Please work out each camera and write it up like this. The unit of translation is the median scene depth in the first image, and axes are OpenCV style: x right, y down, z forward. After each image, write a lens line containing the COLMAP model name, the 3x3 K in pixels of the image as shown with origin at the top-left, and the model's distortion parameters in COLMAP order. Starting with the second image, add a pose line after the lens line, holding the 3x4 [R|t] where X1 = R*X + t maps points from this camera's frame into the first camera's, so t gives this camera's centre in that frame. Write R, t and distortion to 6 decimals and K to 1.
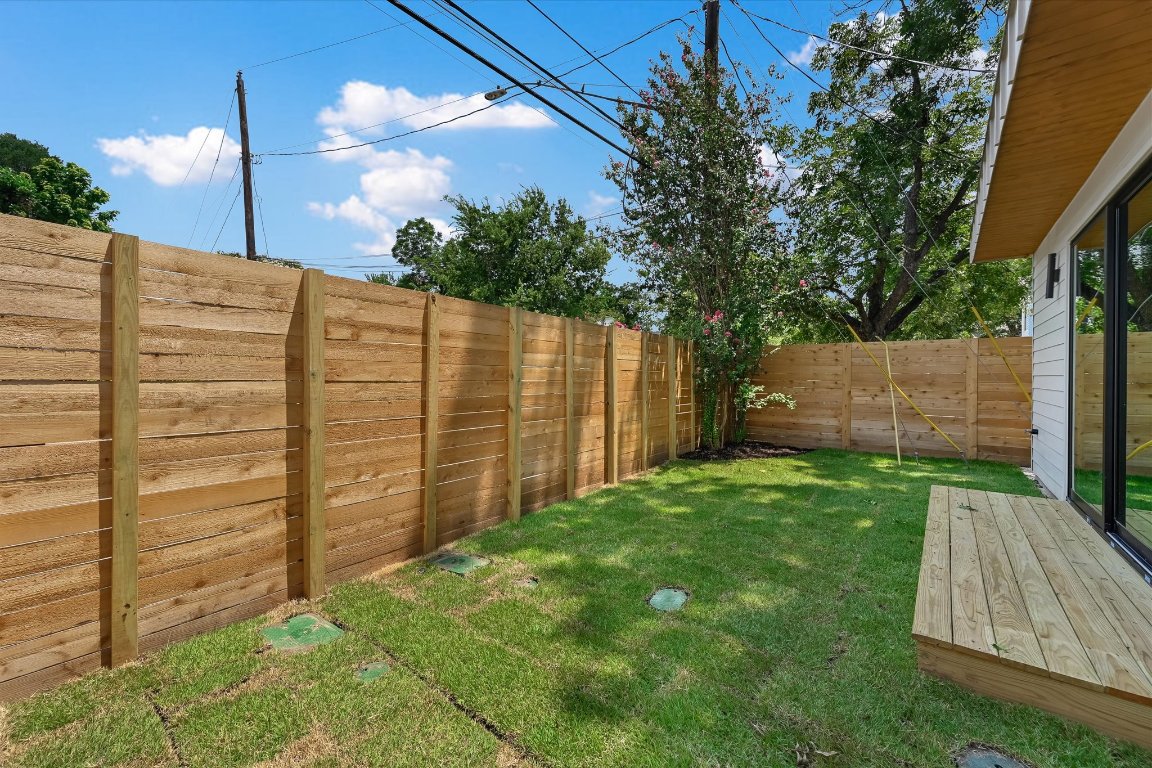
lens RADIAL K [[487.0, 0, 577.1], [0, 487.0, 379.6], [0, 0, 1]] dist [0.005653, -0.000753]
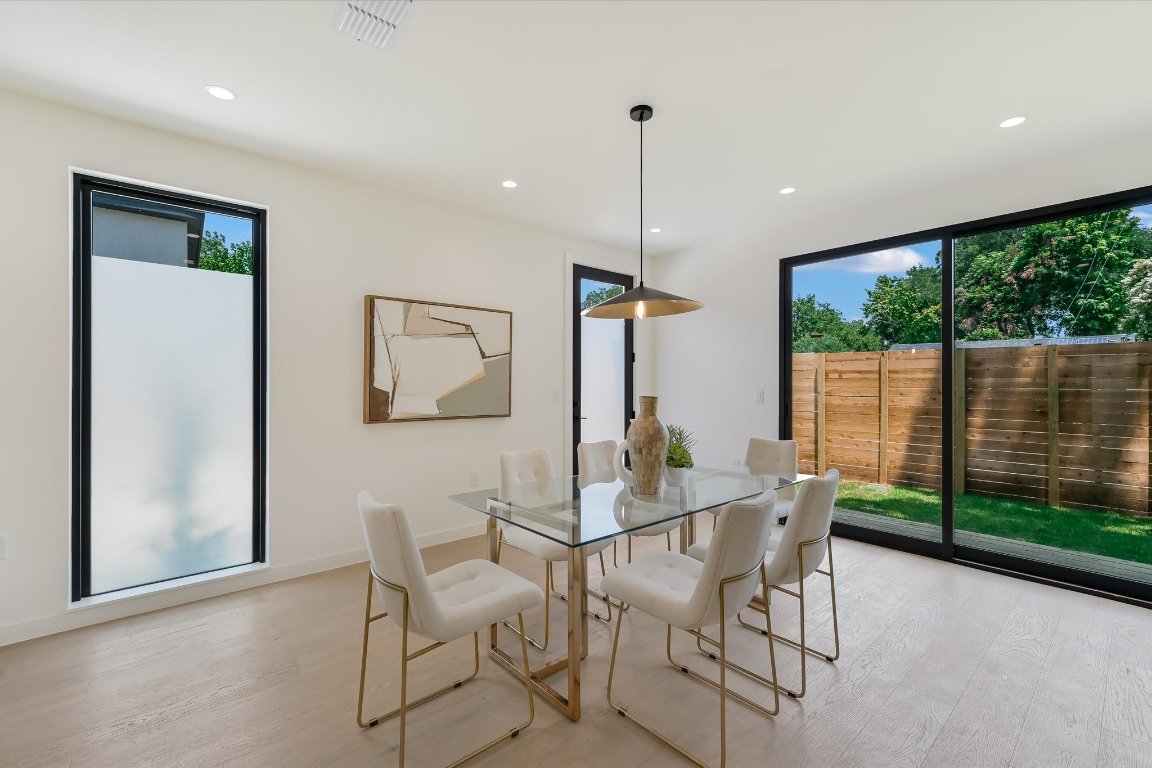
lens RADIAL K [[487.0, 0, 563.0], [0, 487.0, 381.2], [0, 0, 1]] dist [0.005653, -0.000753]
pose [[-0.223129, -0.003809, -0.974781, 2.118447], [-0.007696, 0.999968, -0.002146, -0.051601], [0.974759, 0.007023, -0.223151, 0.228472]]
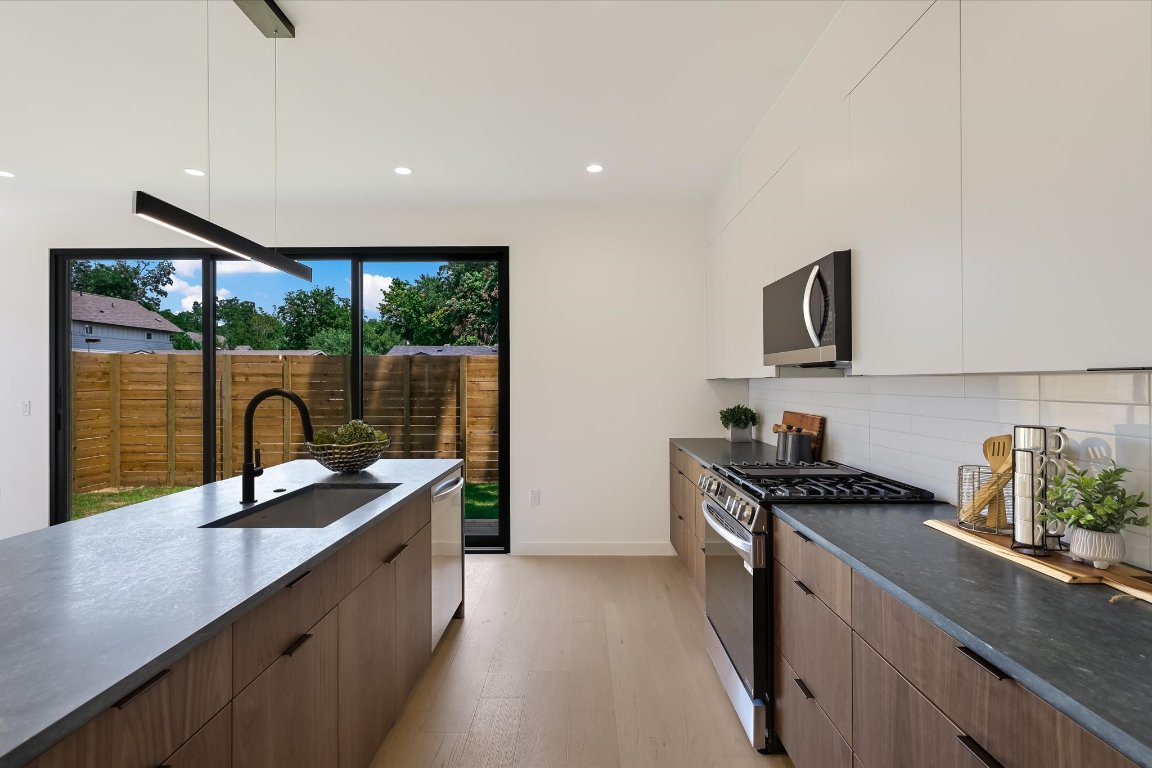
lens RADIAL K [[542.0, 0, 586.7], [0, 542.0, 383.2], [0, 0, 1]] dist [0.002394, -0.002161]
pose [[0.595517, 0.001303, -0.803342, 2.484798], [-0.001525, 0.999999, 0.000491, -0.076175], [0.803341, 0.000933, 0.595518, 0.770244]]
